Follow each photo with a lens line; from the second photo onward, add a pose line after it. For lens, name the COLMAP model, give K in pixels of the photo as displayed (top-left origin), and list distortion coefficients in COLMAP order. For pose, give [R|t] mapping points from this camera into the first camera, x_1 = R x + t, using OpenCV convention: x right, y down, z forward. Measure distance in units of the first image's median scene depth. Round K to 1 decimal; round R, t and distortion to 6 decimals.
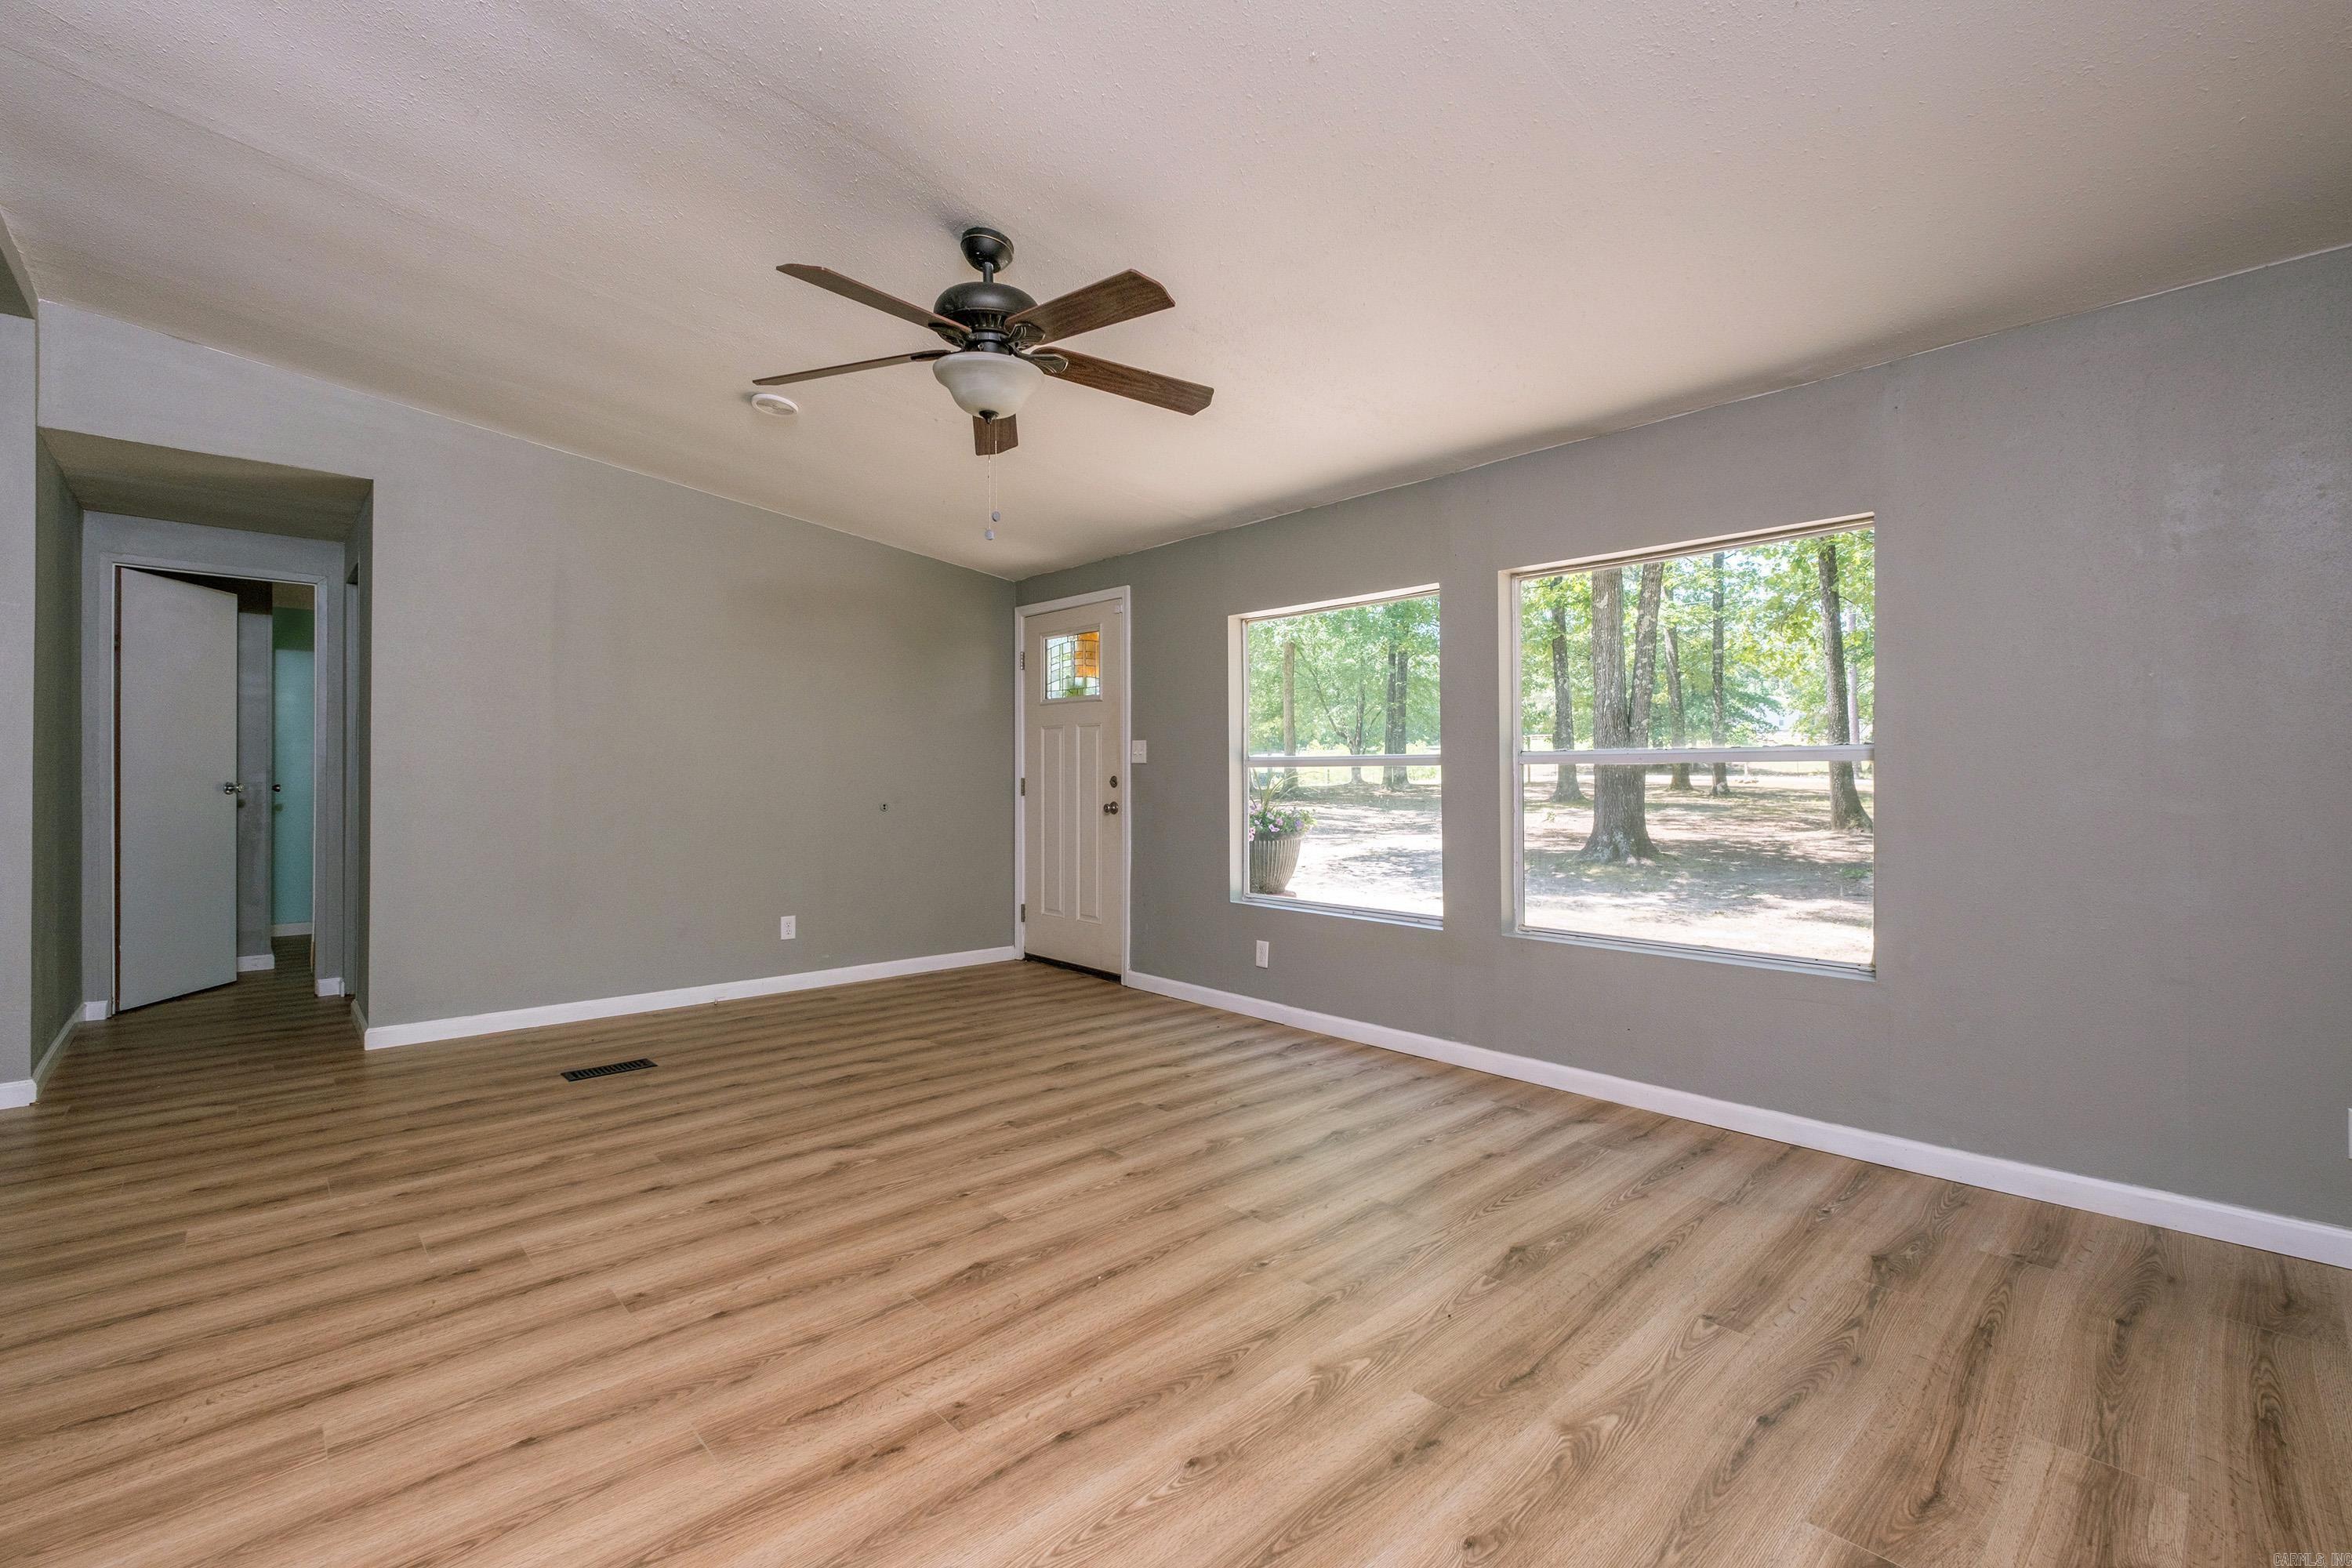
lens RADIAL K [[1012.0, 0, 1168.9], [0, 1012.0, 784.6], [0, 0, 1]] dist [0.003995, -0.004514]
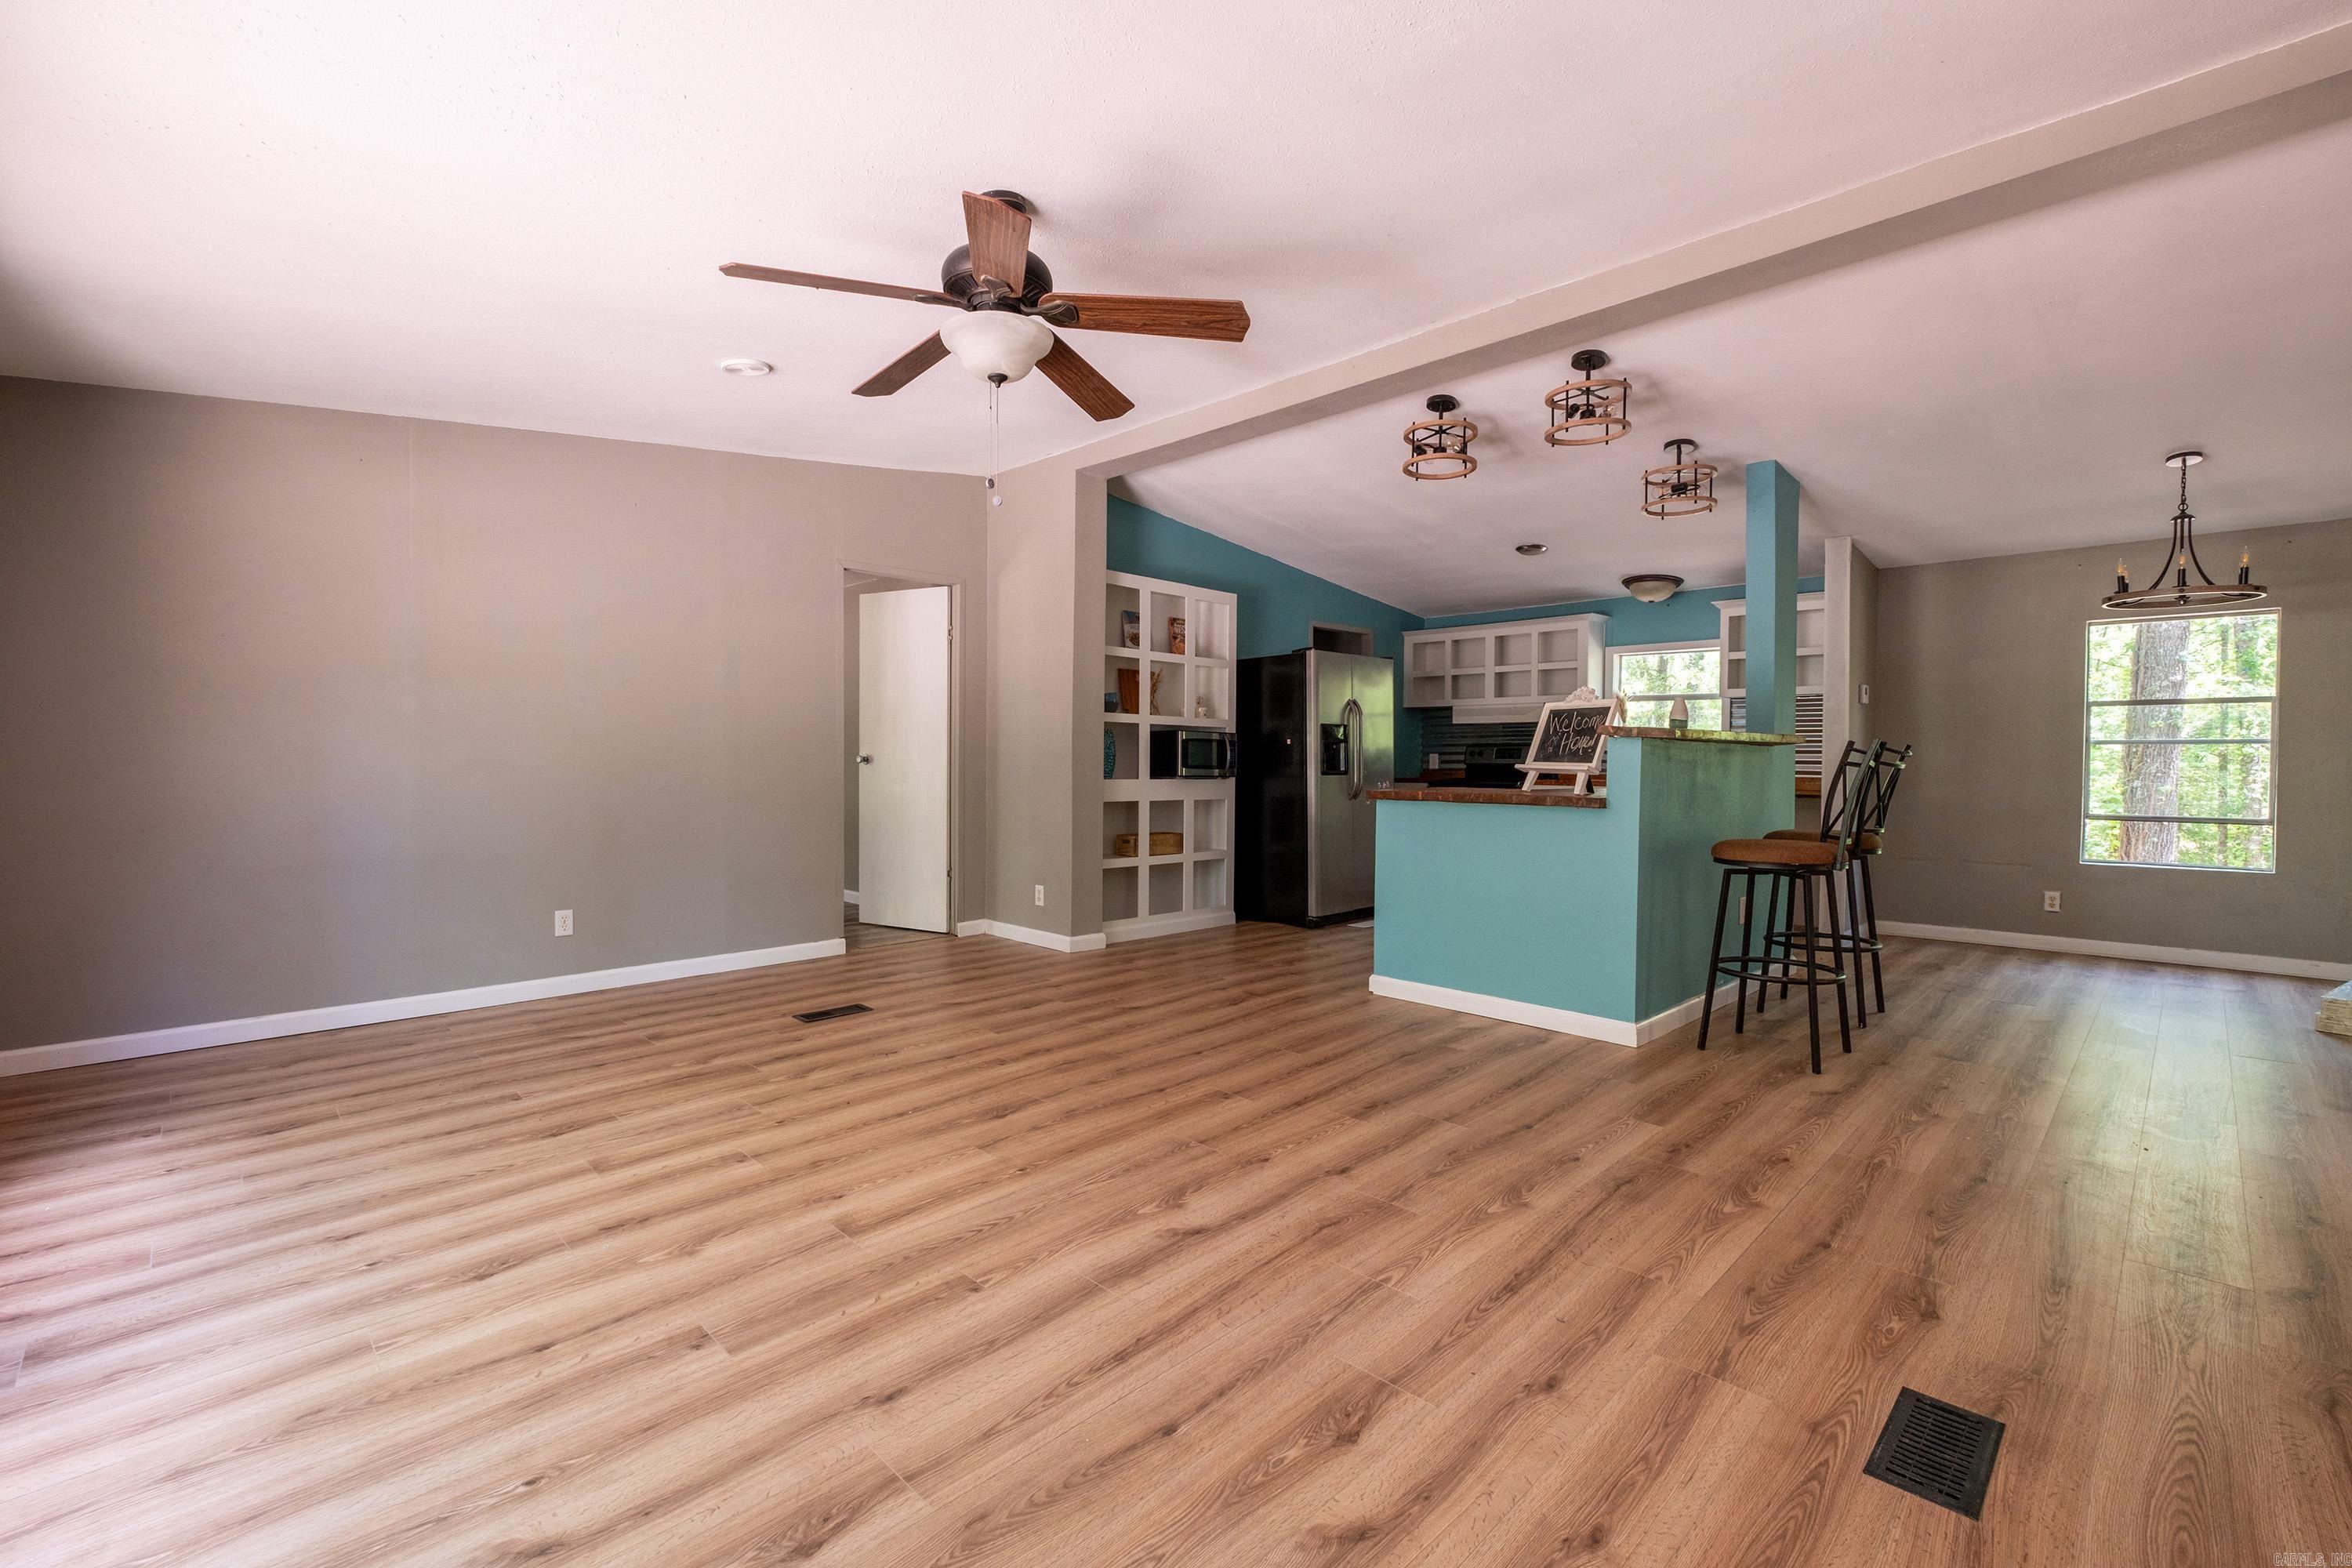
lens RADIAL K [[1012.0, 0, 1178.0], [0, 1012.0, 774.8], [0, 0, 1]] dist [0.003995, -0.004514]
pose [[-0.999214, -0.003612, -0.039484, -0.263617], [-0.004721, 0.999595, 0.028046, -0.008365], [0.039367, 0.028211, -0.998827, 1.665520]]
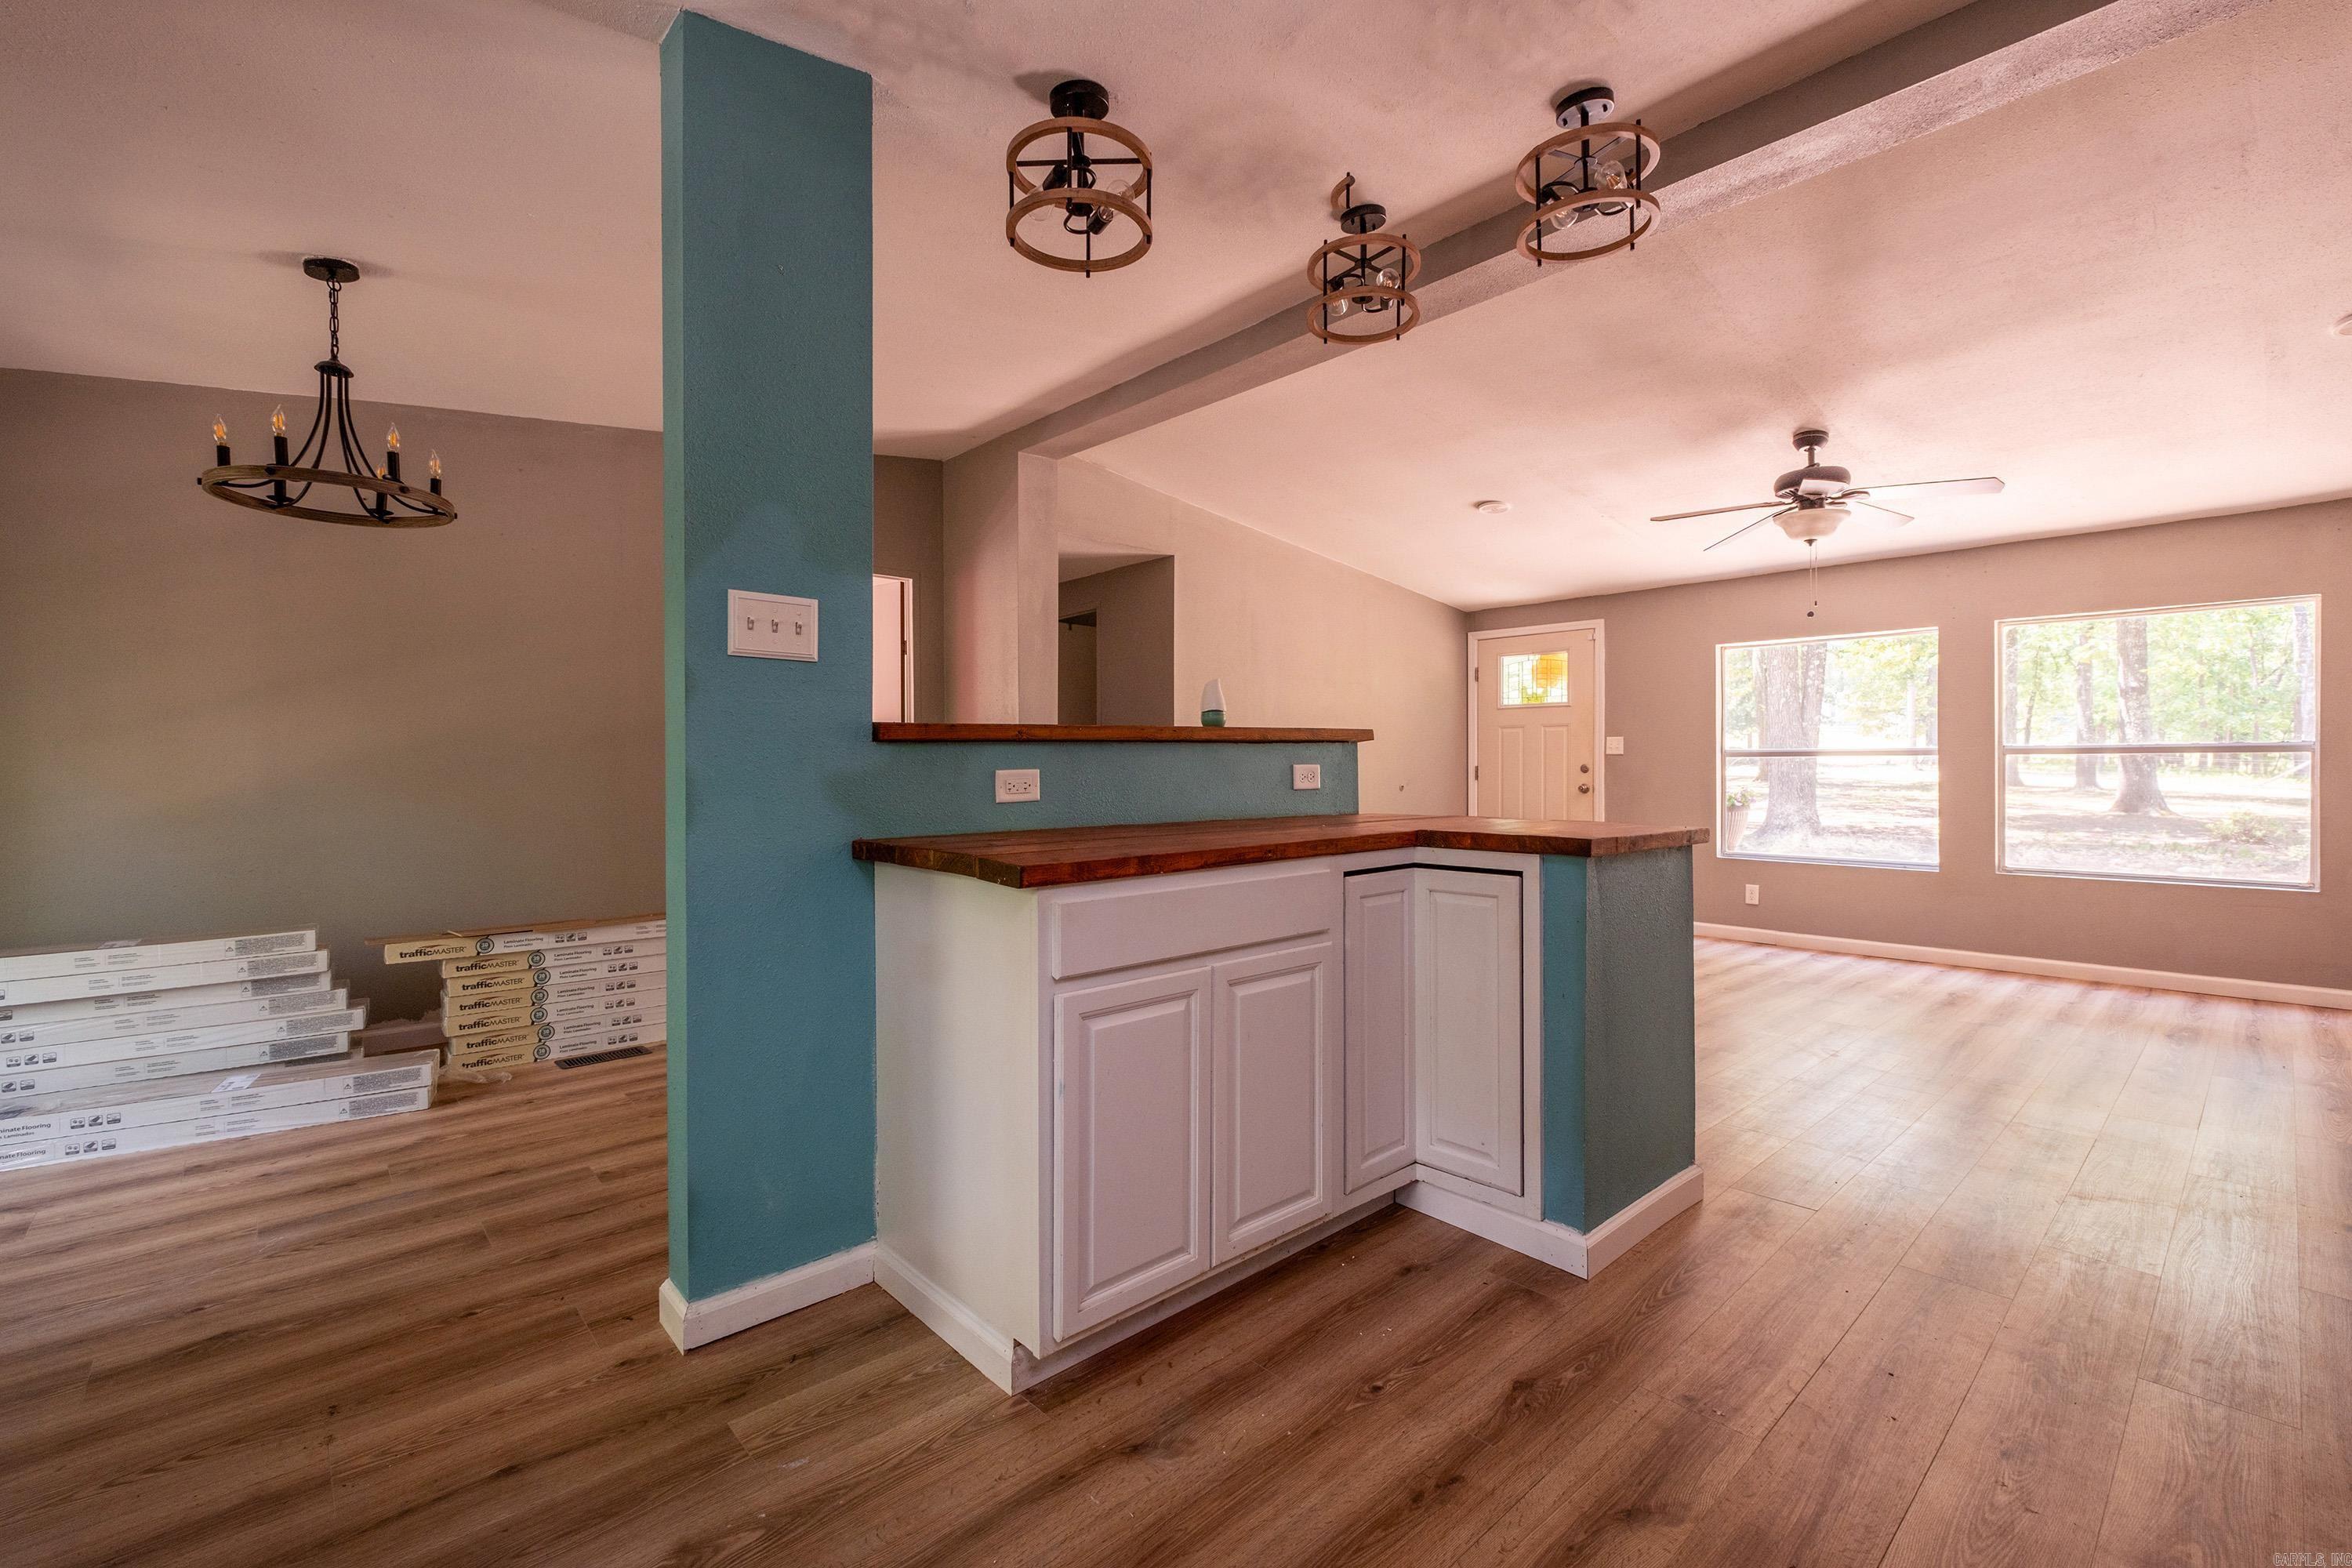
lens RADIAL K [[1012.0, 0, 1174.0], [0, 1012.0, 769.9], [0, 0, 1]] dist [0.003995, -0.004514]
pose [[0.999986, -0.002192, -0.004824, -1.003546], [0.002158, 0.999974, -0.006917, 0.011746], [0.004839, 0.006907, 0.999964, -0.544486]]
